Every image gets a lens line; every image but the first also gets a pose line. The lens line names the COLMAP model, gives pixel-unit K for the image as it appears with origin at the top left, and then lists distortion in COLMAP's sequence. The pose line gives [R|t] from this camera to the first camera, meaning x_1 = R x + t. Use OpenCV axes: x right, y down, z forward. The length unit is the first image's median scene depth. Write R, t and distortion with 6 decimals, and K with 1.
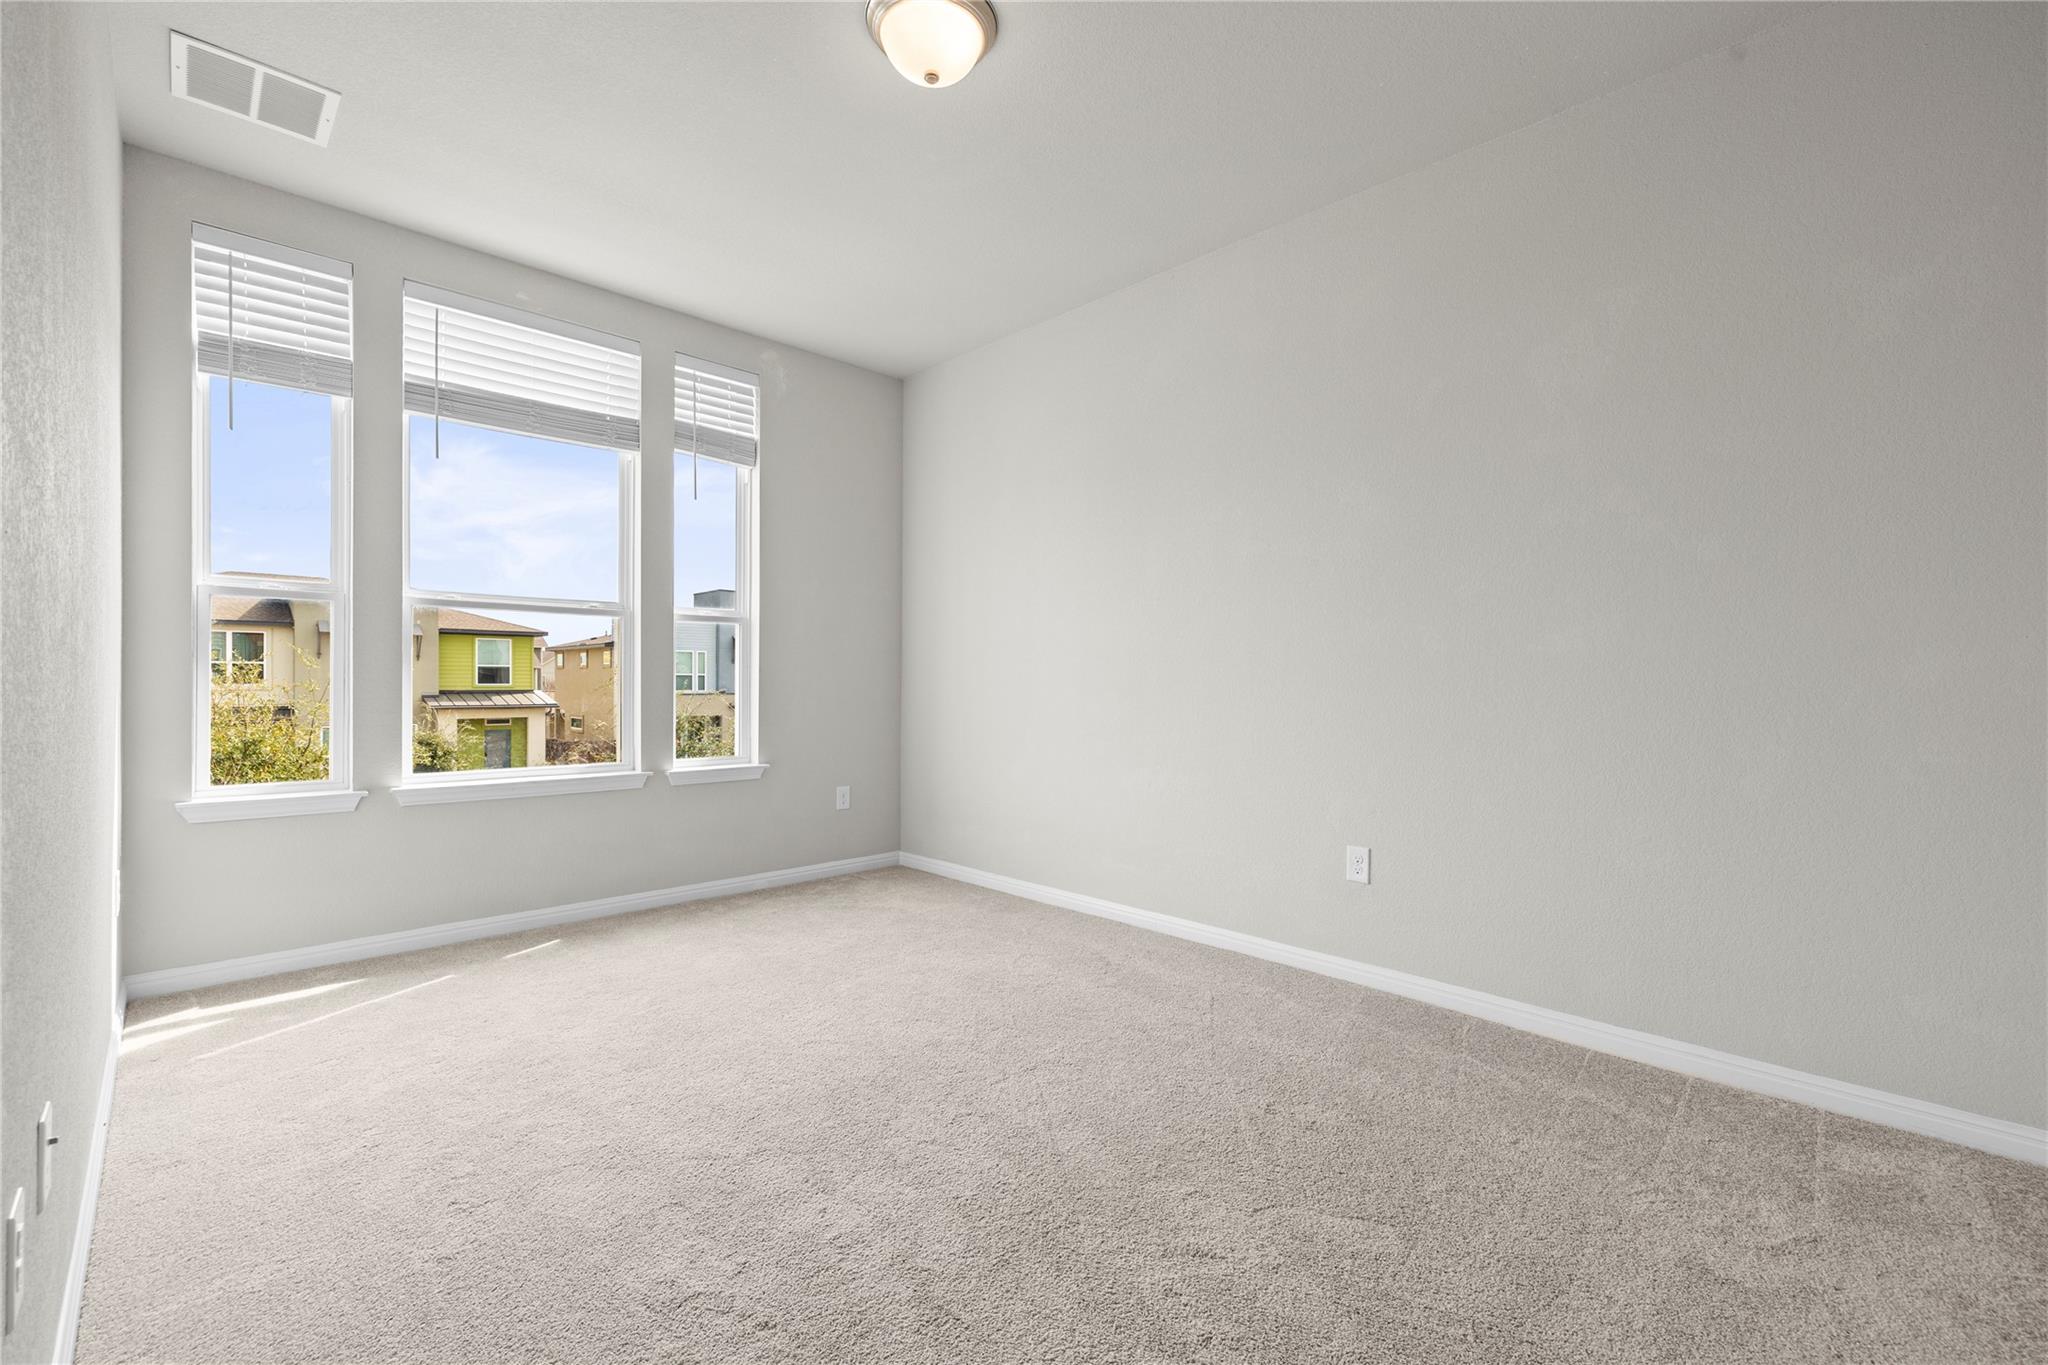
lens RADIAL K [[872.6, 0, 1024.0], [0, 872.6, 682.5], [0, 0, 1]] dist [0.000641, 0.000105]
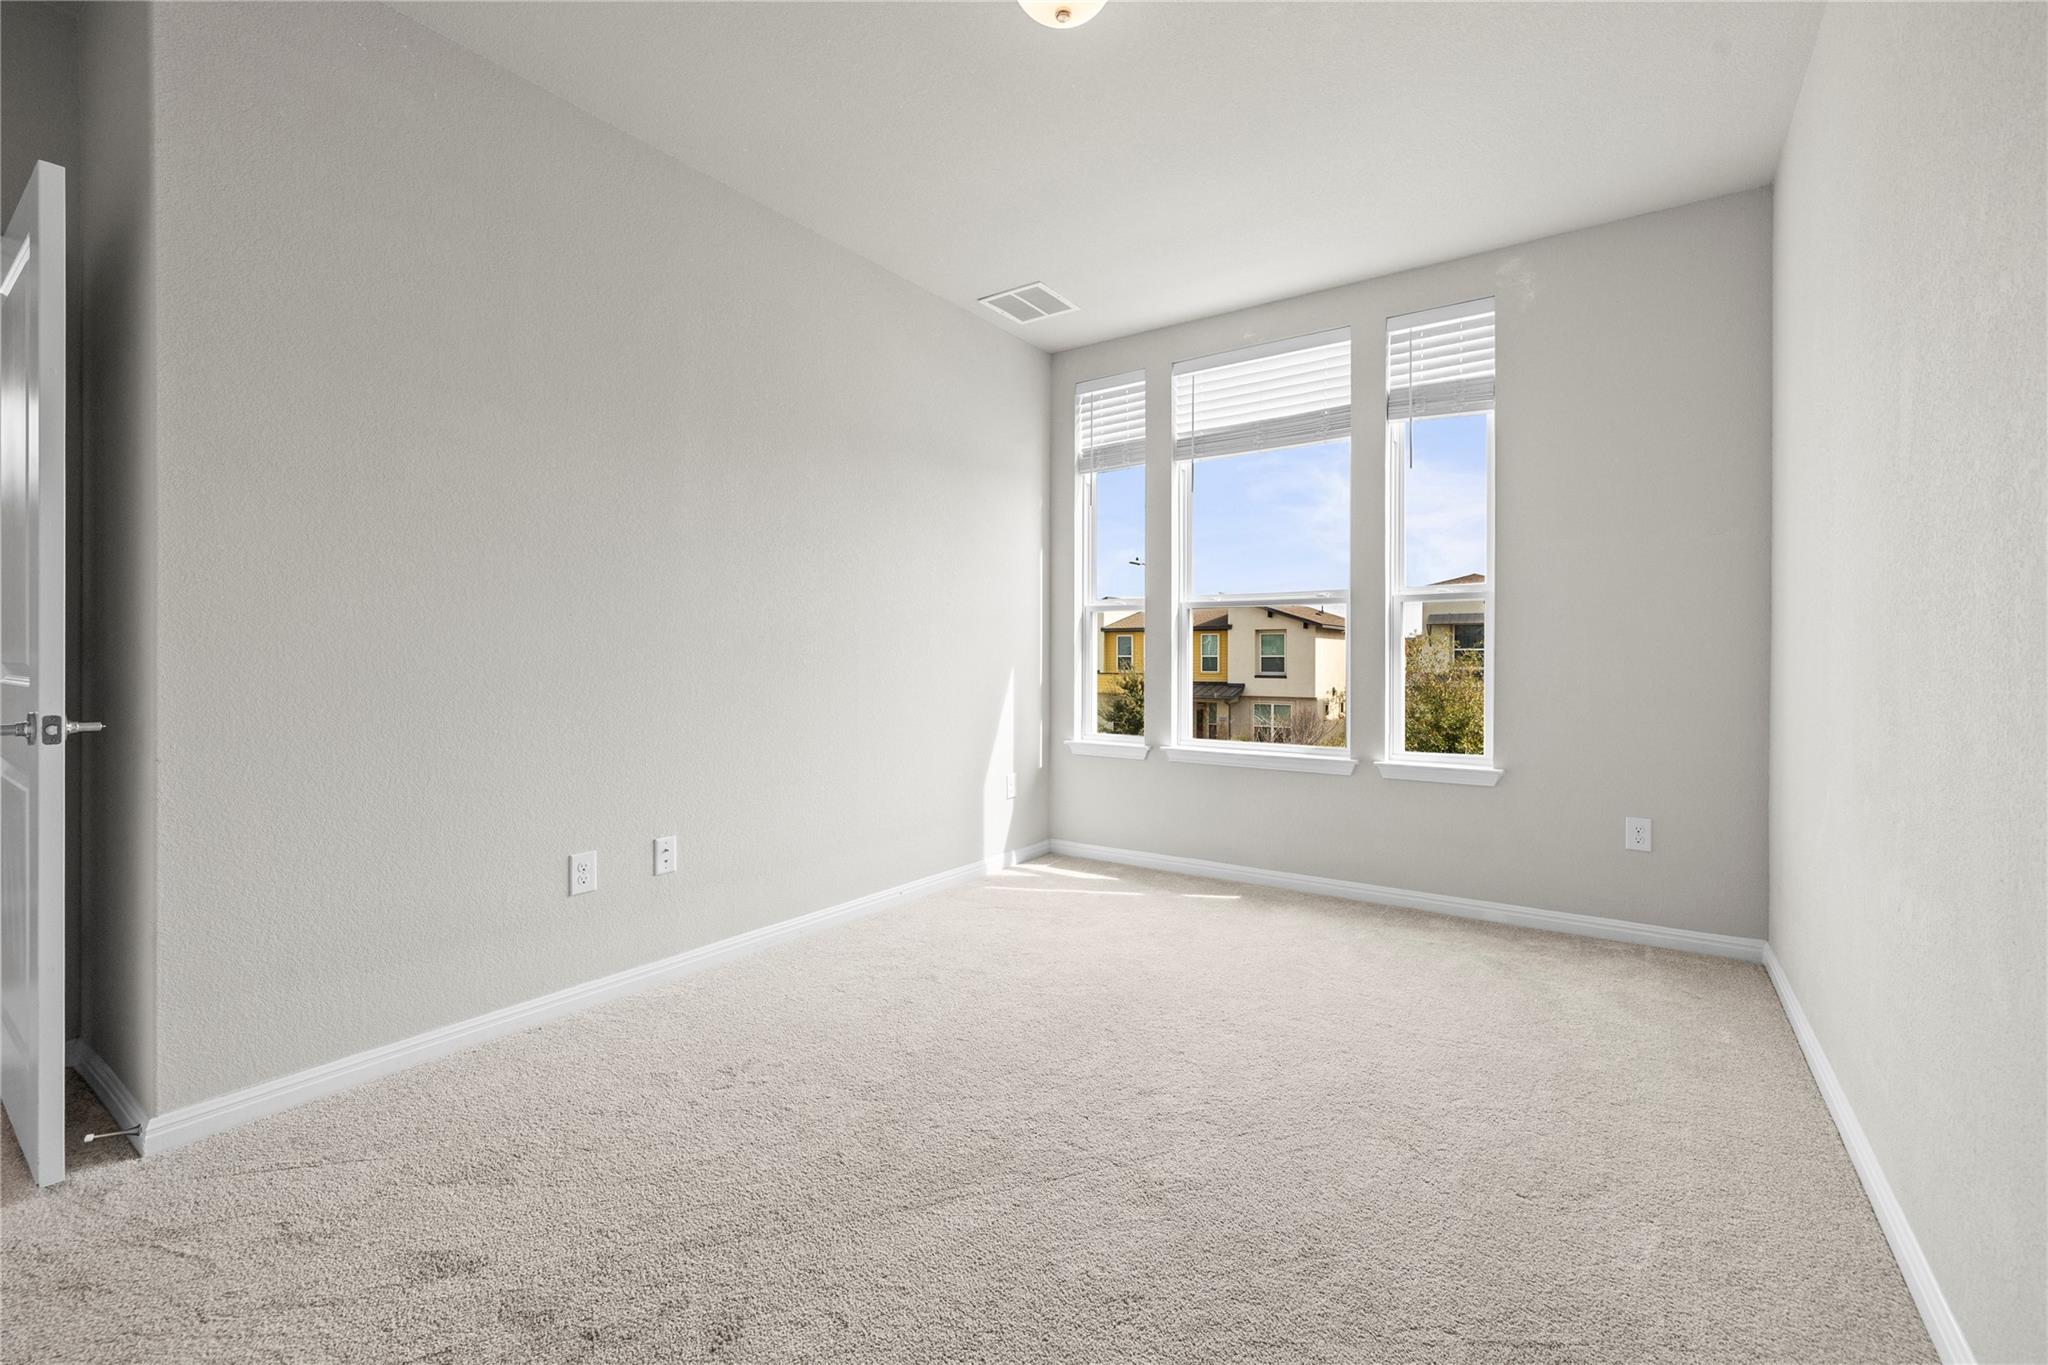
lens RADIAL K [[873.4, 0, 1024.2], [0, 873.4, 664.8], [0, 0, 1]] dist [-0.000428, -0.000015]
pose [[0.184376, -0.003234, -0.982850, 0.467268], [-0.005342, 0.999977, -0.004292, 0.001724], [0.982841, 0.006042, 0.184355, 0.455712]]
